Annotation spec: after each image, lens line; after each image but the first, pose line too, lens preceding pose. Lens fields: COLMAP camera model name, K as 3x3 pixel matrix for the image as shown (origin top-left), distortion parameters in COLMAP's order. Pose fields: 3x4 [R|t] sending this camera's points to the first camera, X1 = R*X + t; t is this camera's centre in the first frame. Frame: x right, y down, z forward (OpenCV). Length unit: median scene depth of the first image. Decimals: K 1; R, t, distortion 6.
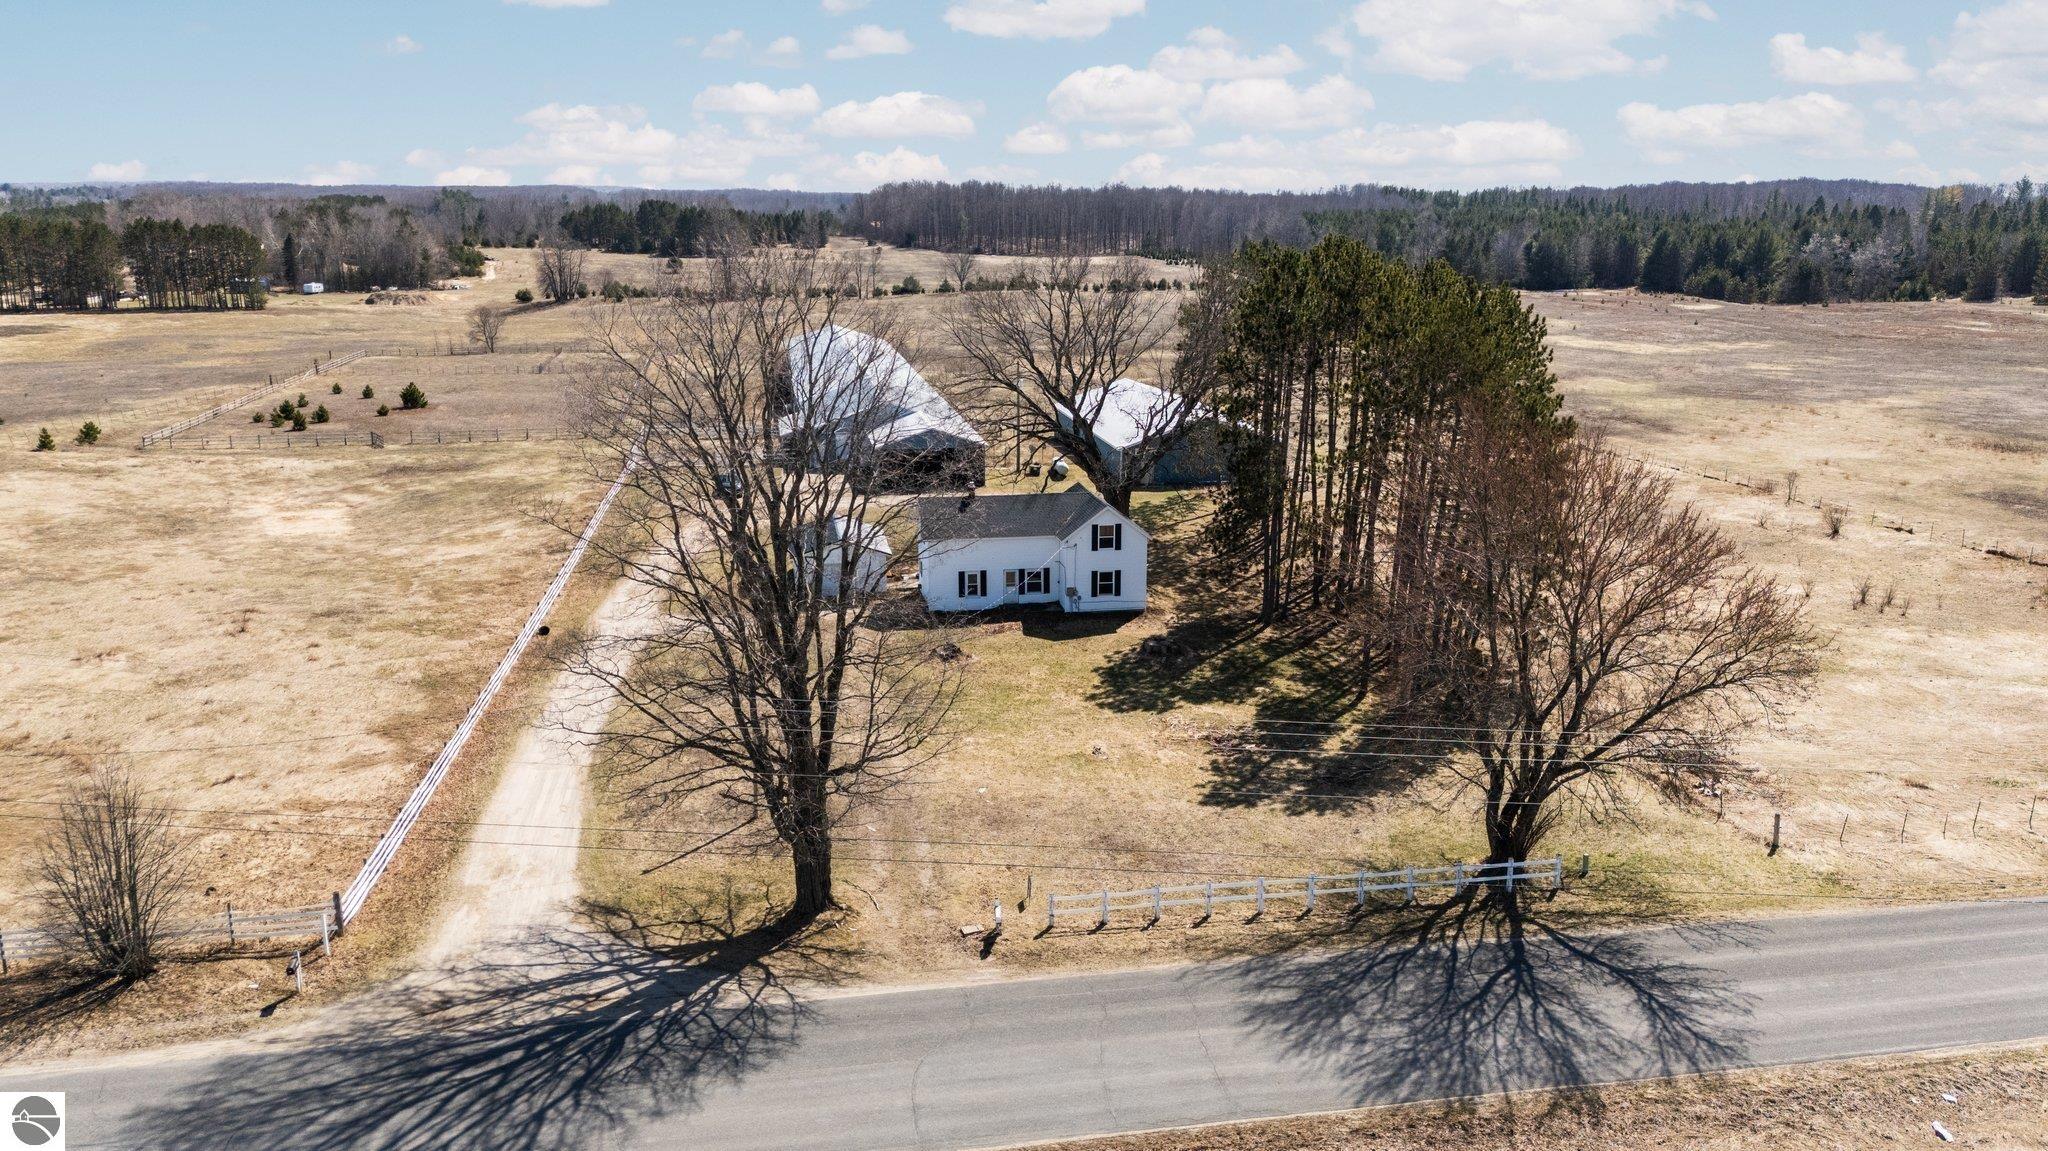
lens RADIAL K [[1517.9, 0, 1024.0], [0, 1517.9, 575.5], [0, 0, 1]] dist [0.070605, -0.056825]
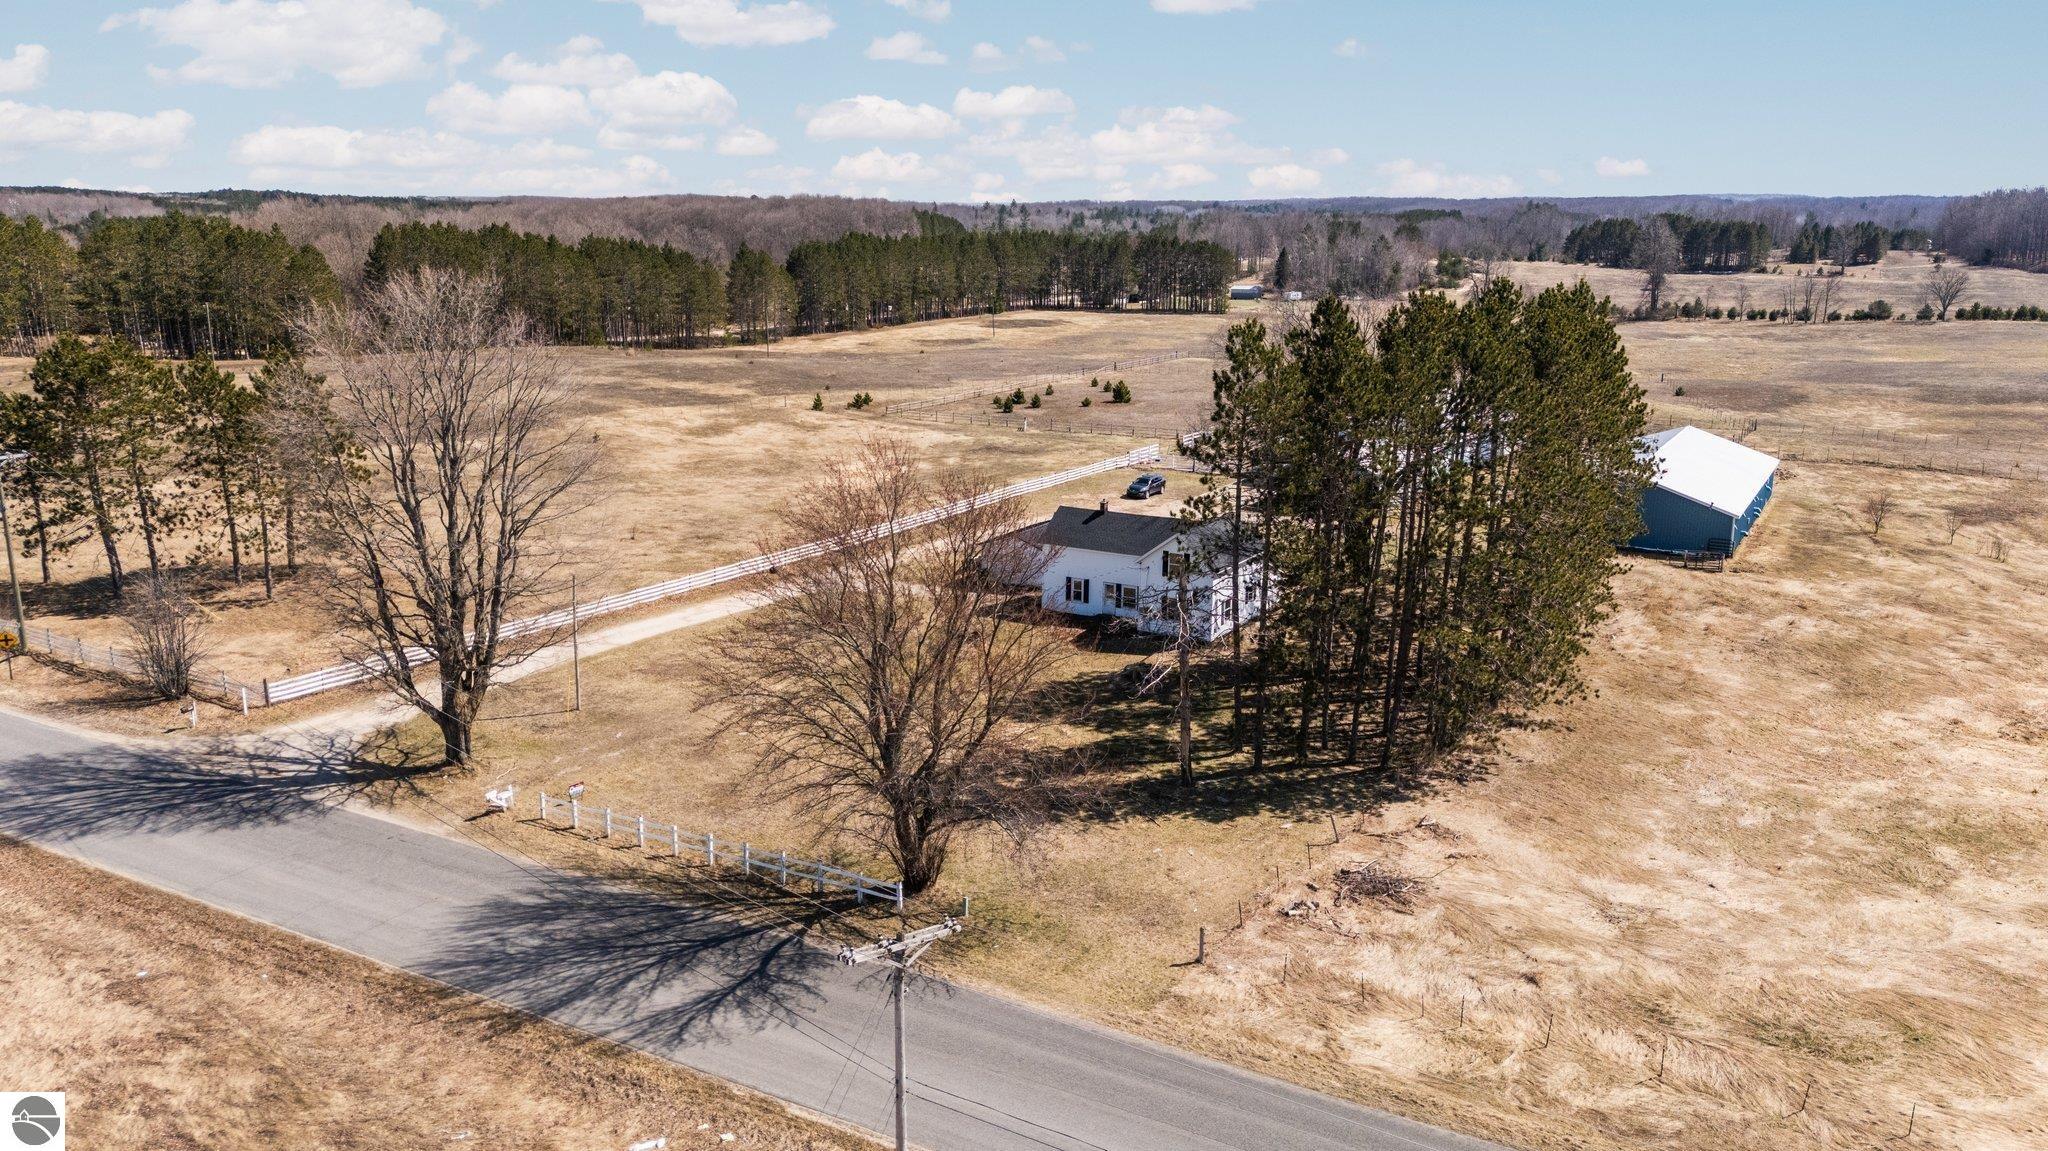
lens RADIAL K [[1505.6, 0, 1026.0], [0, 1505.6, 546.7], [0, 0, 1]] dist [0.091760, -0.095925]
pose [[0.767538, 0.138098, -0.625950, 0.610043], [-0.152661, 0.987800, 0.030738, -0.052813], [0.622559, 0.071966, 0.779257, 0.136778]]
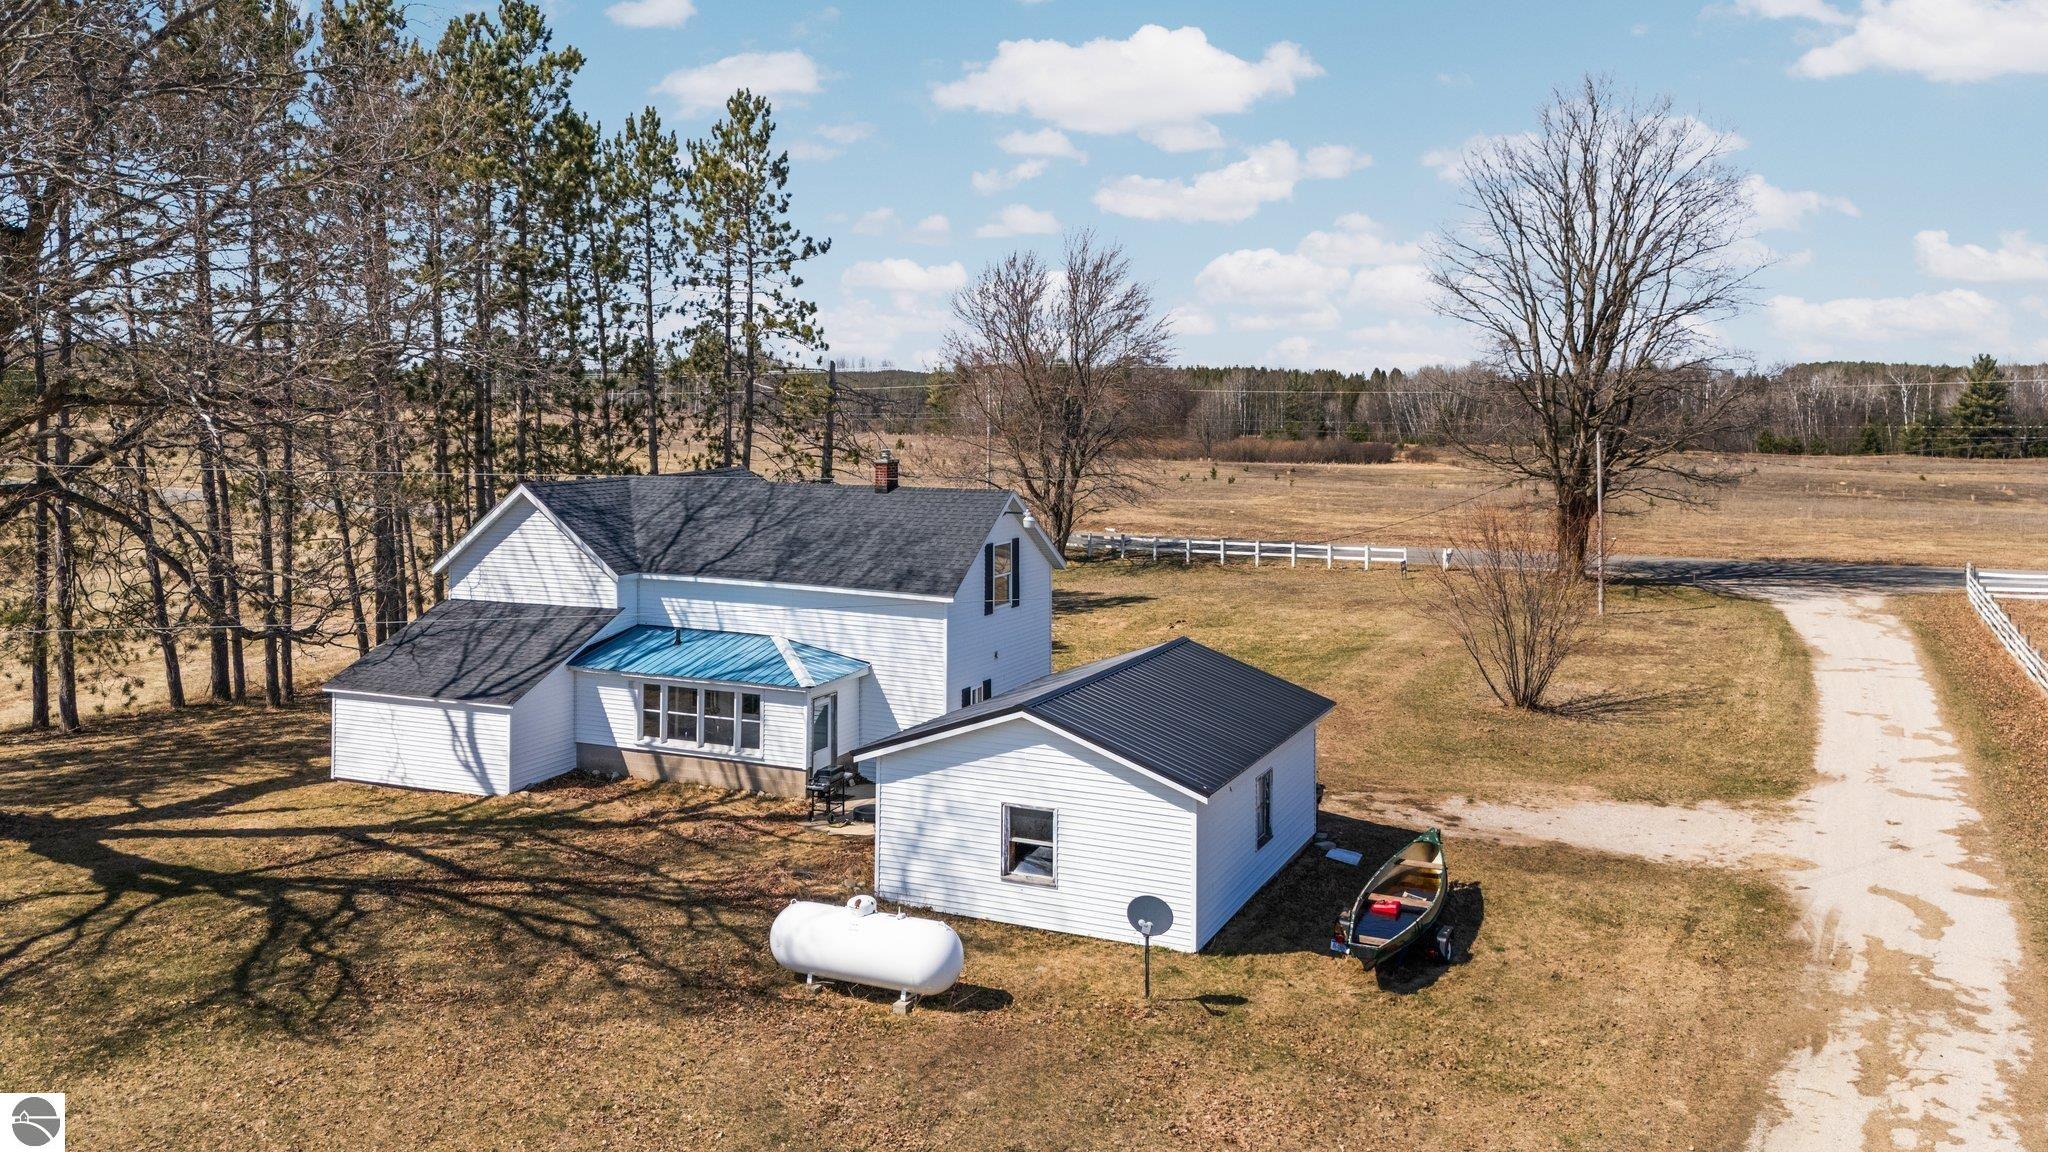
lens RADIAL K [[1505.6, 0, 1026.0], [0, 1505.6, 547.2], [0, 0, 1]] dist [0.091760, -0.095925]
pose [[-0.820381, -0.061661, 0.568482, -0.286844], [0.127649, 0.949332, 0.287182, -0.146022], [-0.557387, 0.308165, -0.770944, 1.304543]]
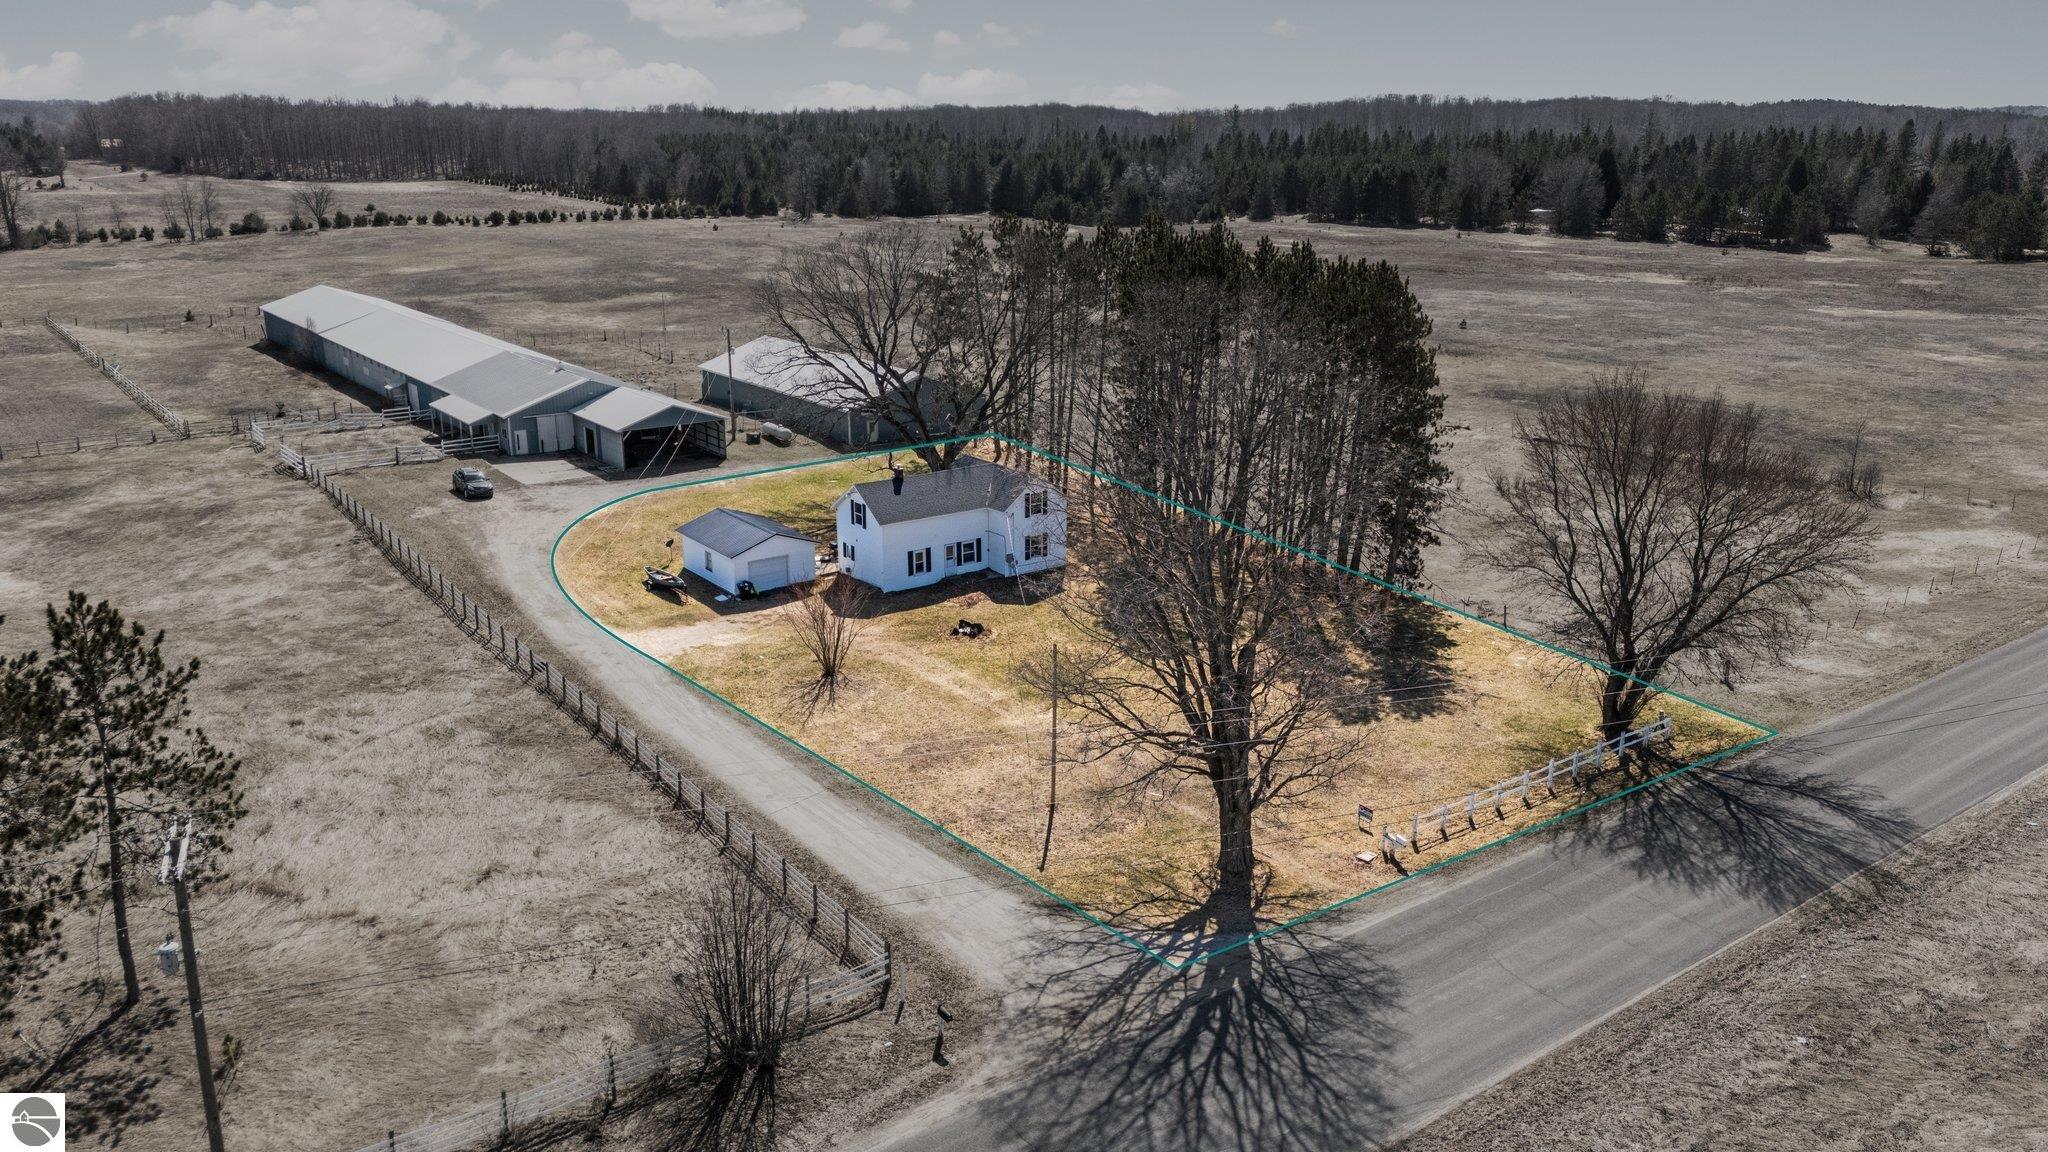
lens RADIAL K [[1517.9, 0, 1024.0], [0, 1517.9, 576.0], [0, 0, 1]] dist [0.070605, -0.056825]
pose [[0.895300, -0.126000, 0.427274, -0.418940], [0.103332, 0.991744, 0.075937, -0.056850], [-0.433314, -0.023835, 0.900928, 0.027500]]
